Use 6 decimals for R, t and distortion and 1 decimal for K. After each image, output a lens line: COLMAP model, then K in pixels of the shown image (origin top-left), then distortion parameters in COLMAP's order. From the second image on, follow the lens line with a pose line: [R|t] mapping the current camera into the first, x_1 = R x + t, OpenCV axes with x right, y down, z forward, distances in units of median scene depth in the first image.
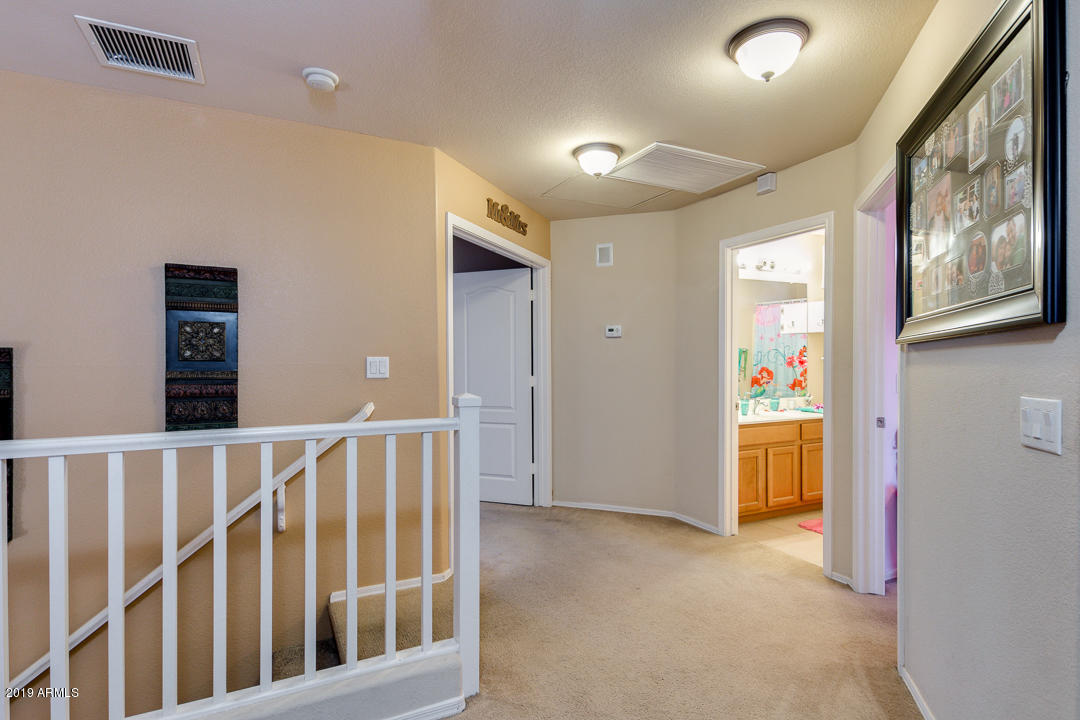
lens RADIAL K [[552.1, 0, 550.7], [0, 552.1, 369.1], [0, 0, 1]] dist [0.016198, -0.001074]
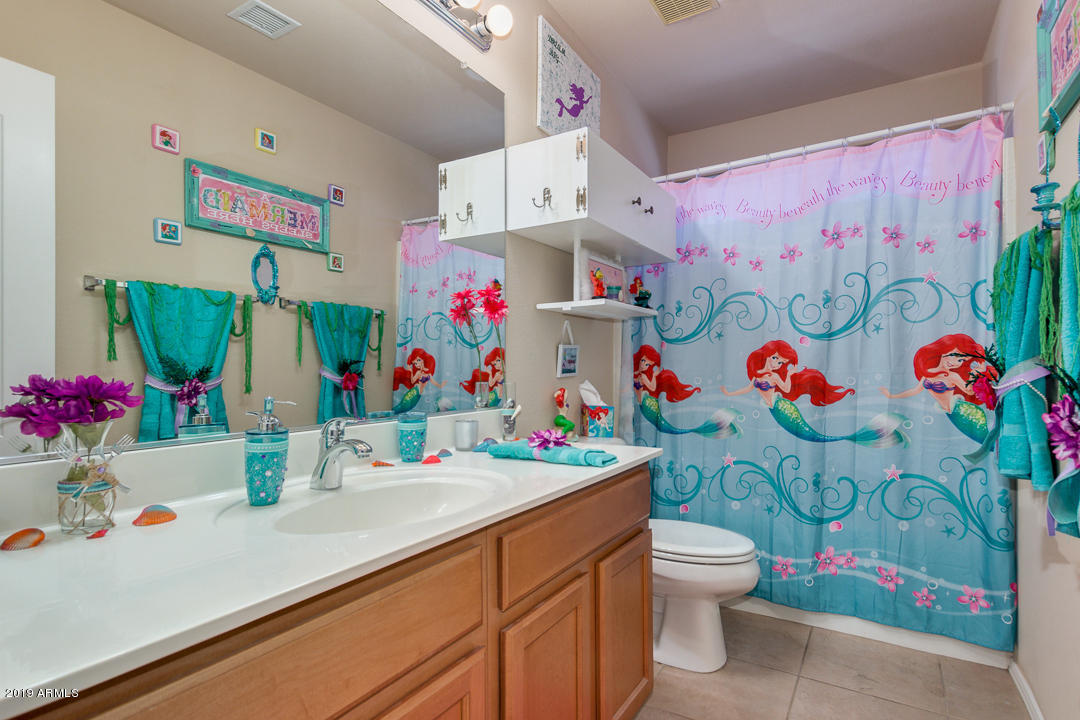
lens RADIAL K [[552.1, 0, 550.7], [0, 552.1, 369.1], [0, 0, 1]] dist [0.016198, -0.001074]
pose [[0.852253, 0.005127, 0.523105, 0.248091], [0.004386, 0.999847, -0.016945, 0.025516], [-0.523111, 0.016736, 0.852100, 0.561486]]
